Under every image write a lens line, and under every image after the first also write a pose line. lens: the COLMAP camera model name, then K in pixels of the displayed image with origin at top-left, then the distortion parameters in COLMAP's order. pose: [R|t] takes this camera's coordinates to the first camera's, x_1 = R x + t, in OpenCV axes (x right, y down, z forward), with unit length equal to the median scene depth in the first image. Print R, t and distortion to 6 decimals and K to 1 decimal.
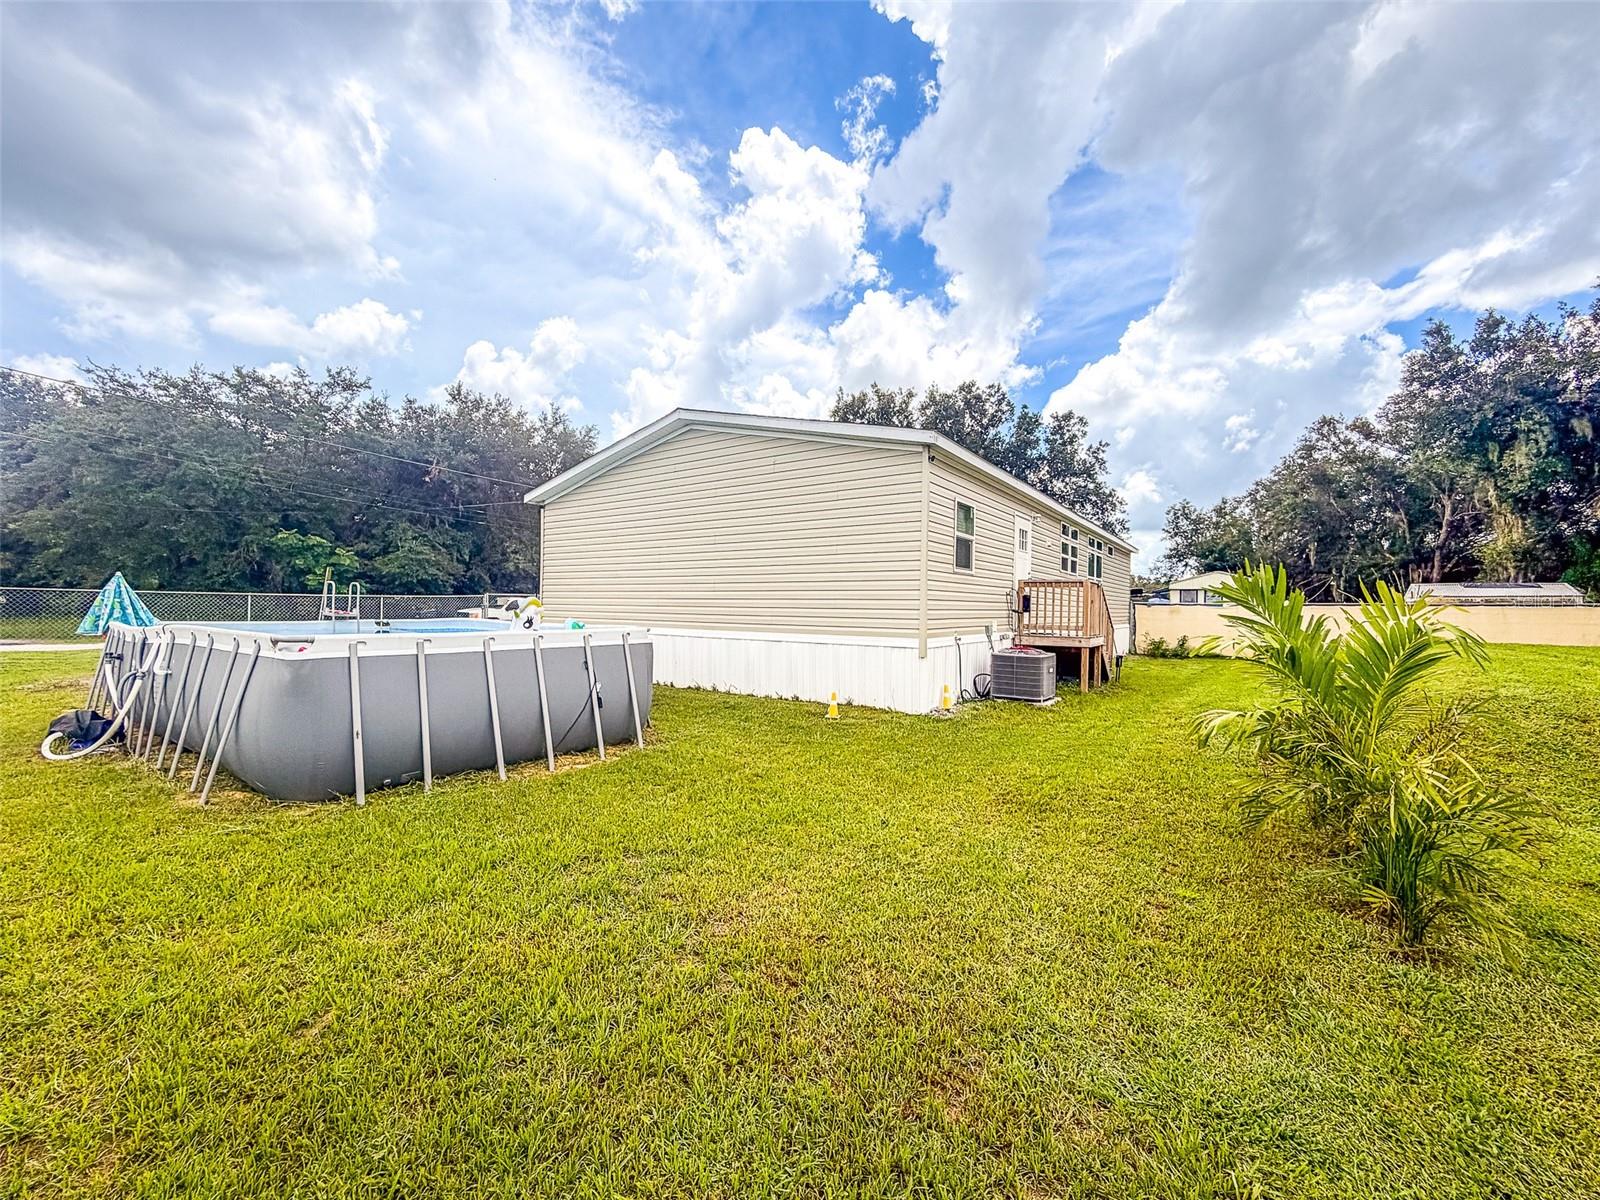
lens RADIAL K [[643.8, 0, 800.0], [0, 643.8, 600.0], [0, 0, 1]] dist [-0.001640, -0.000141]
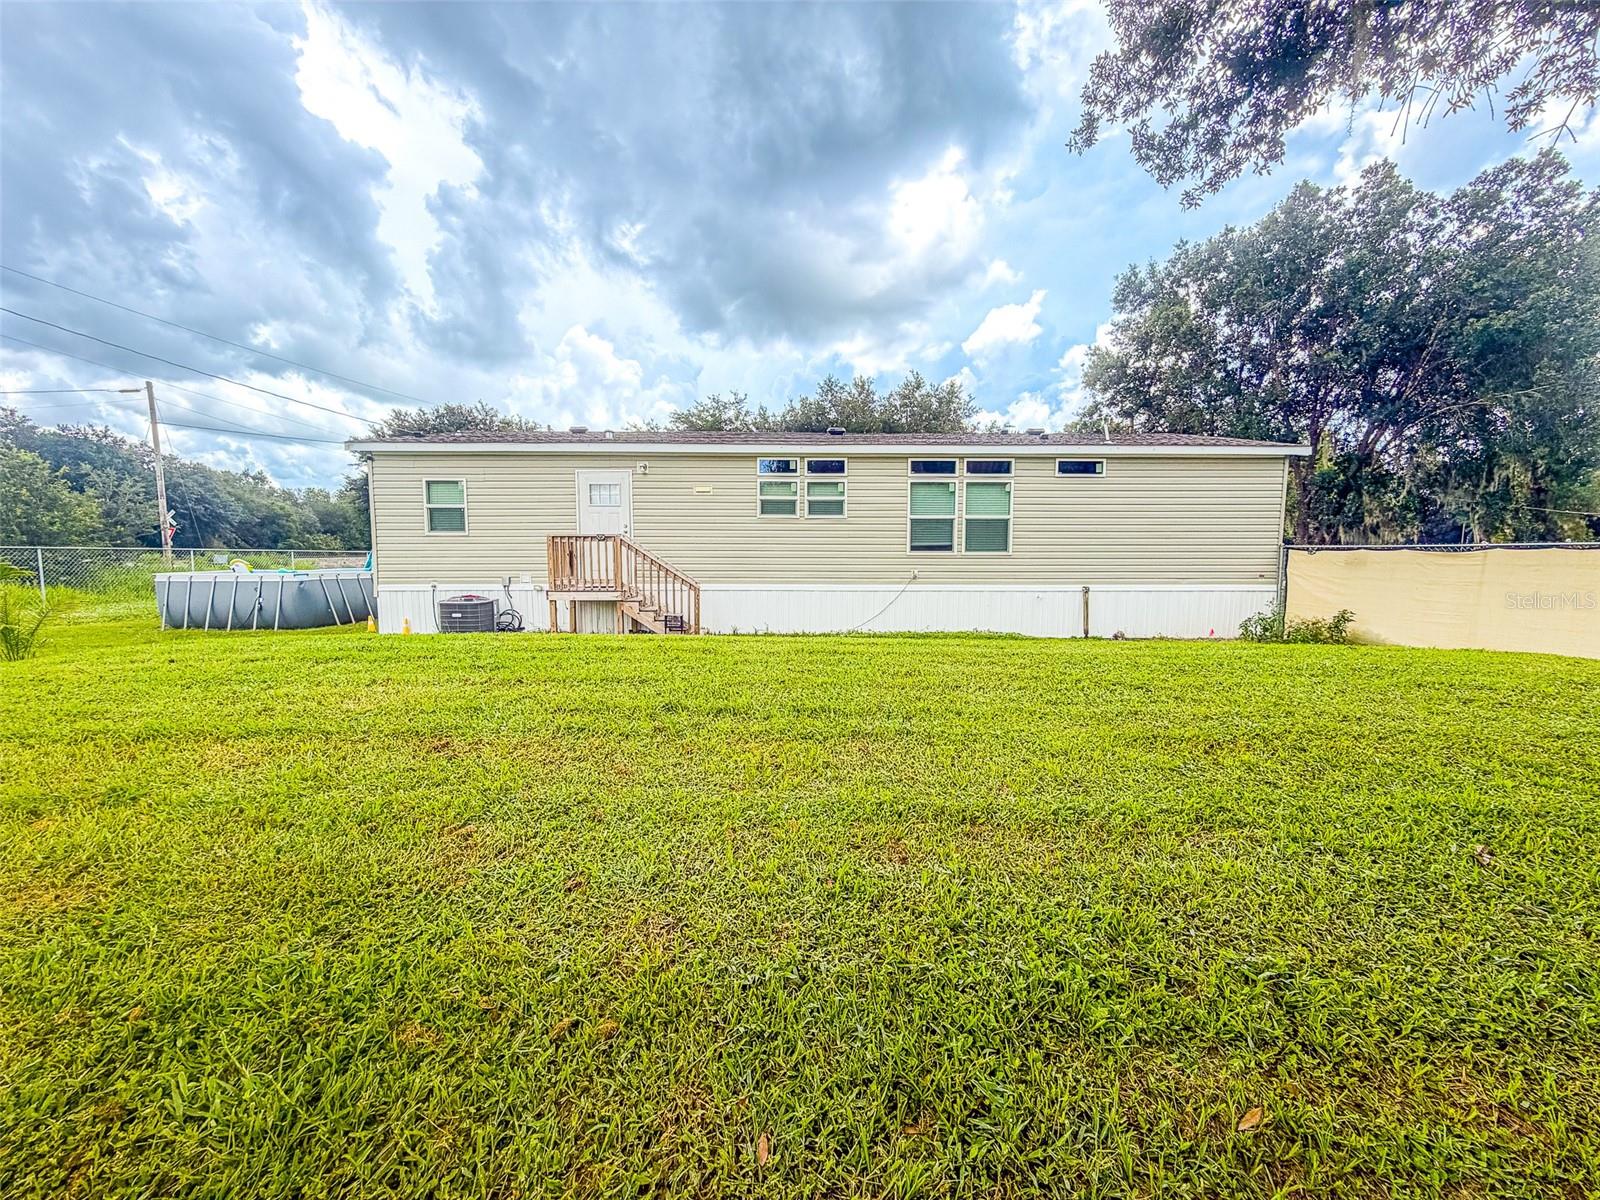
lens RADIAL K [[643.8, 0, 800.0], [0, 643.8, 600.0], [0, 0, 1]] dist [-0.001640, -0.000141]
pose [[0.595657, 0.061101, -0.800912, 0.561366], [0.013552, 0.996196, 0.086078, -0.004245], [0.803125, -0.062127, 0.592563, 0.267254]]
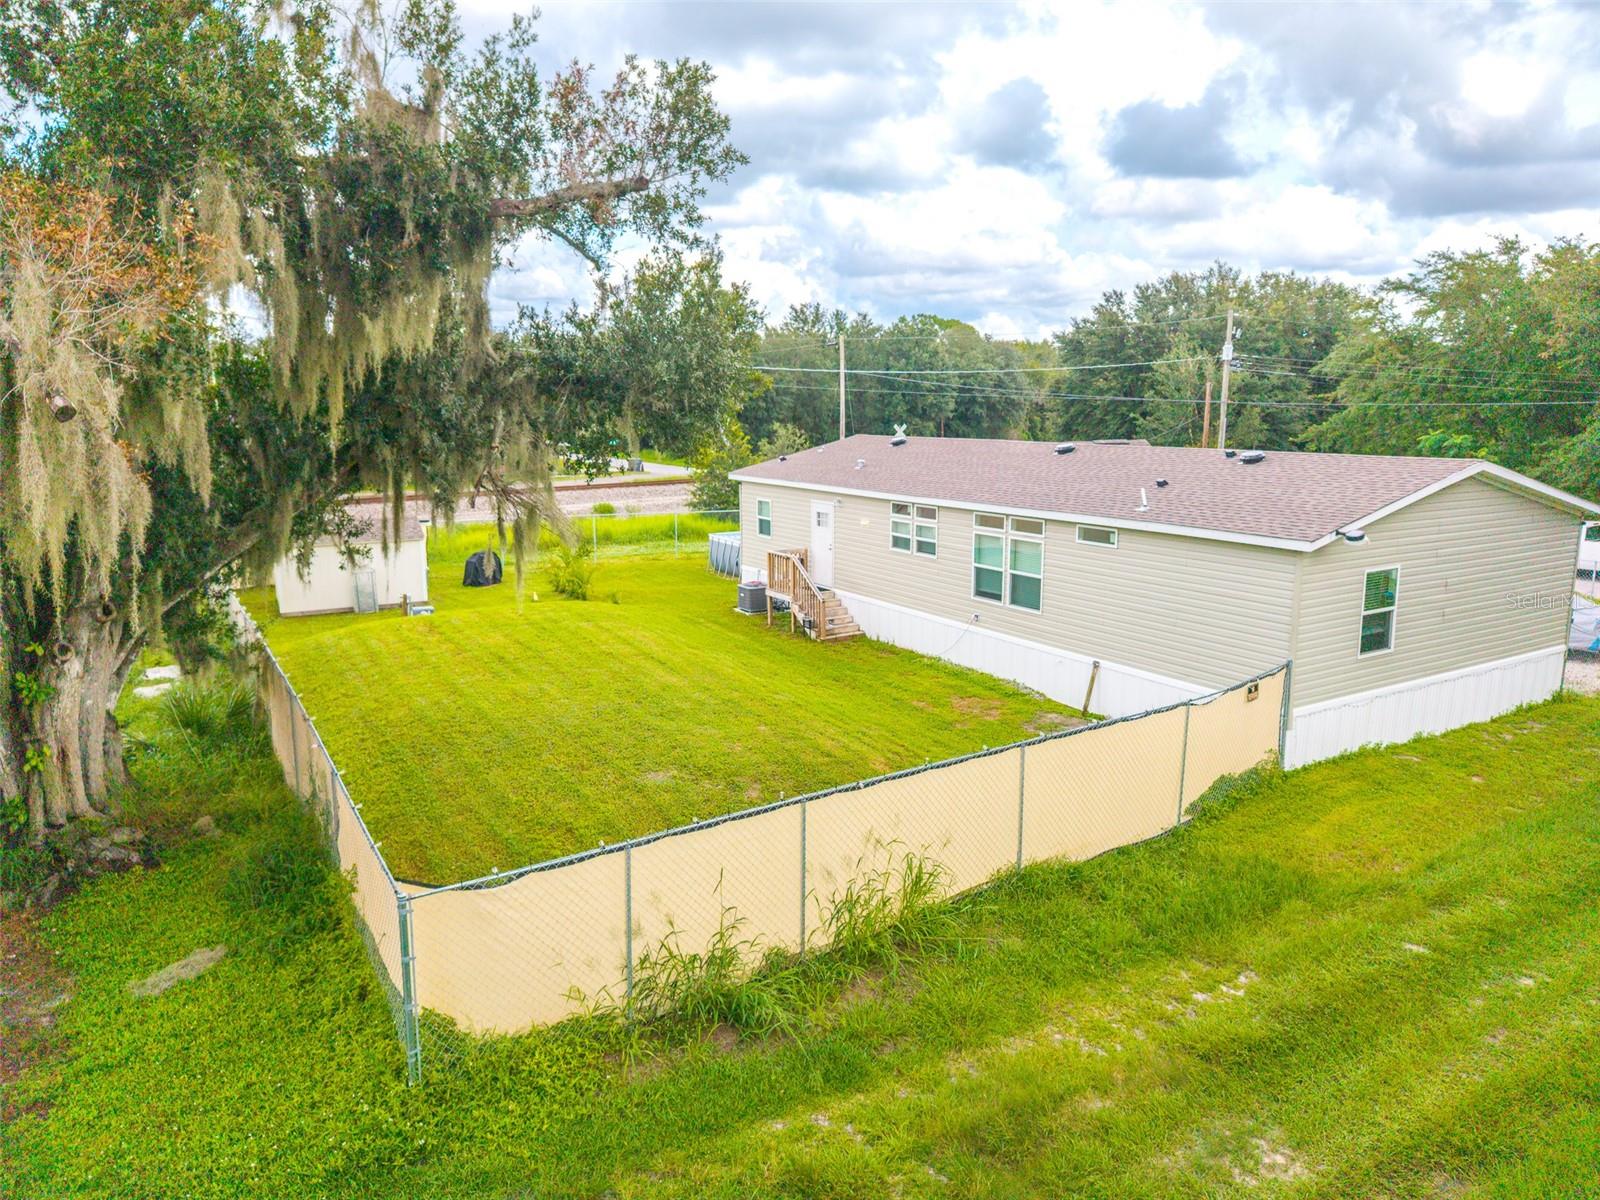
lens RADIAL K [[1062.0, 0, 800.0], [0, 1062.0, 600.0], [0, 0, 1]] dist [0.046936, -0.046215]
pose [[-0.407906, 0.152124, -0.900262, 0.995198], [0.005604, 0.986421, 0.164144, -0.121361], [0.913007, 0.061910, -0.403219, 0.775410]]
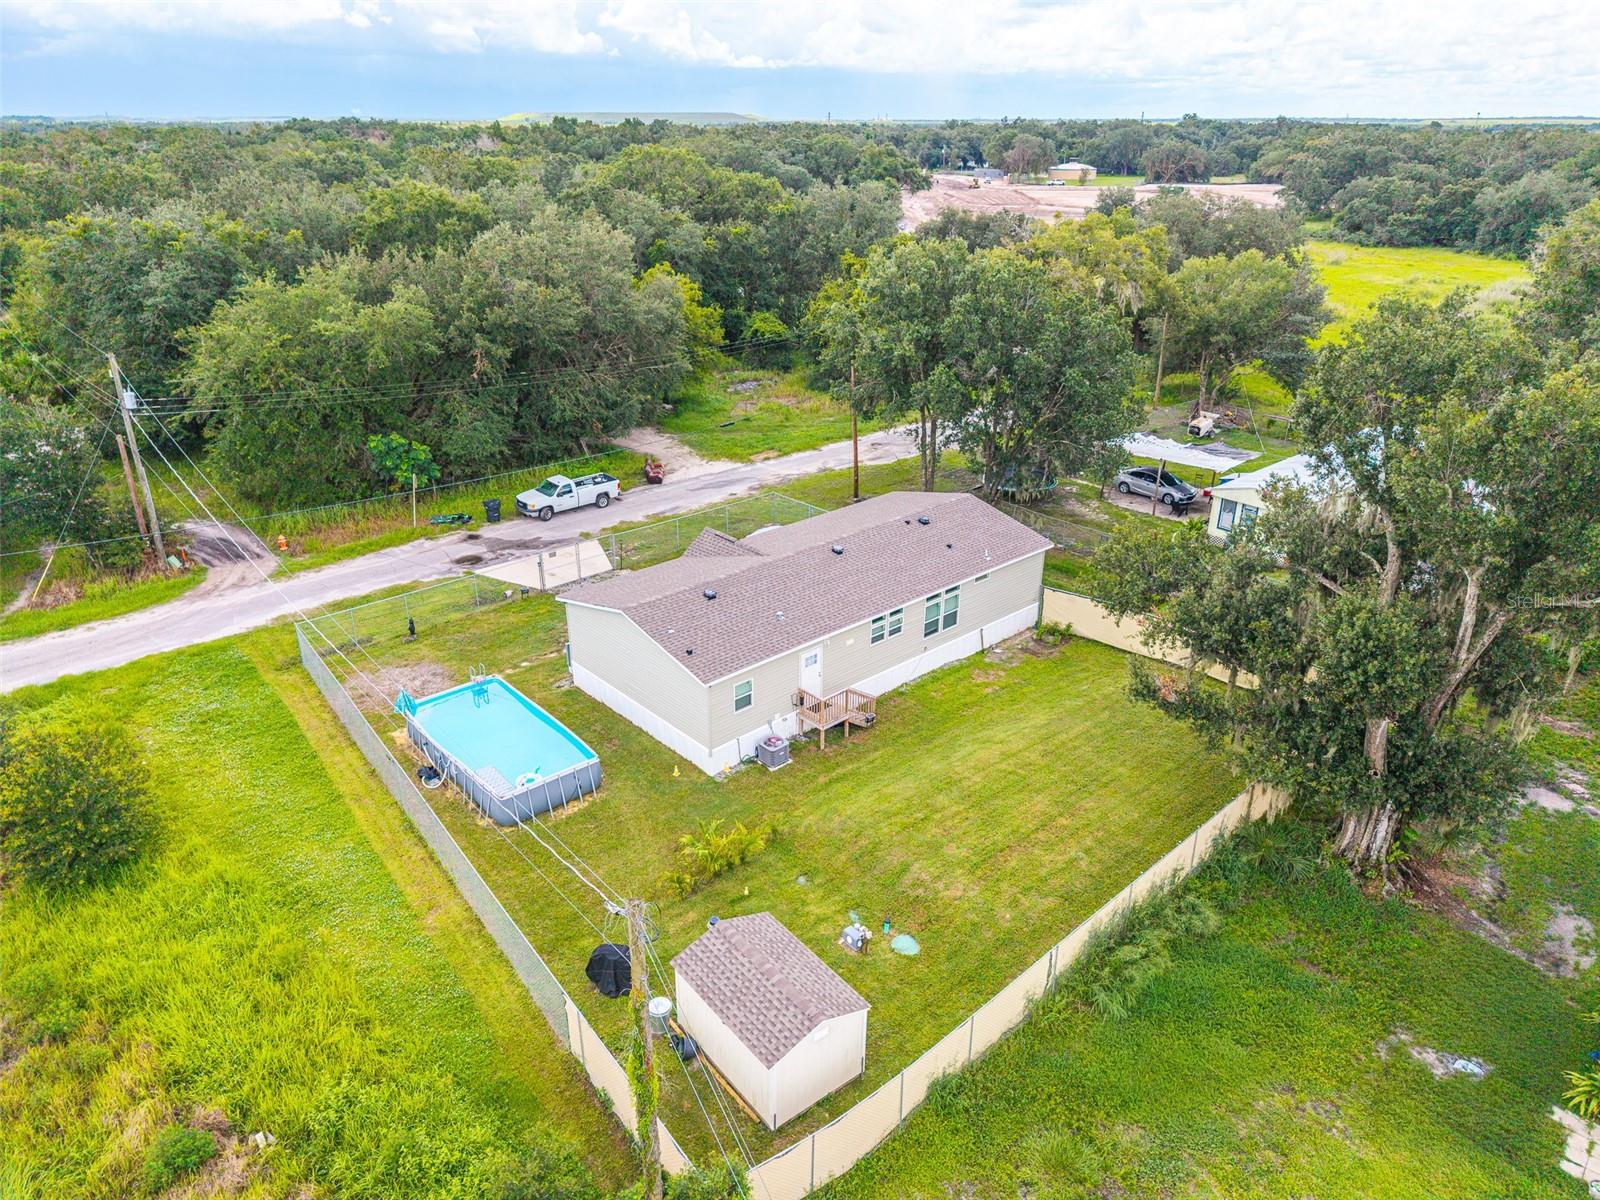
lens RADIAL K [[1062.0, 0, 800.0], [0, 1062.0, 600.0], [0, 0, 1]] dist [0.046936, -0.046215]
pose [[0.974194, 0.073303, -0.213478, 0.395610], [0.021253, 0.911802, 0.410080, -0.622424], [0.224710, -0.404035, 0.886714, -0.675521]]
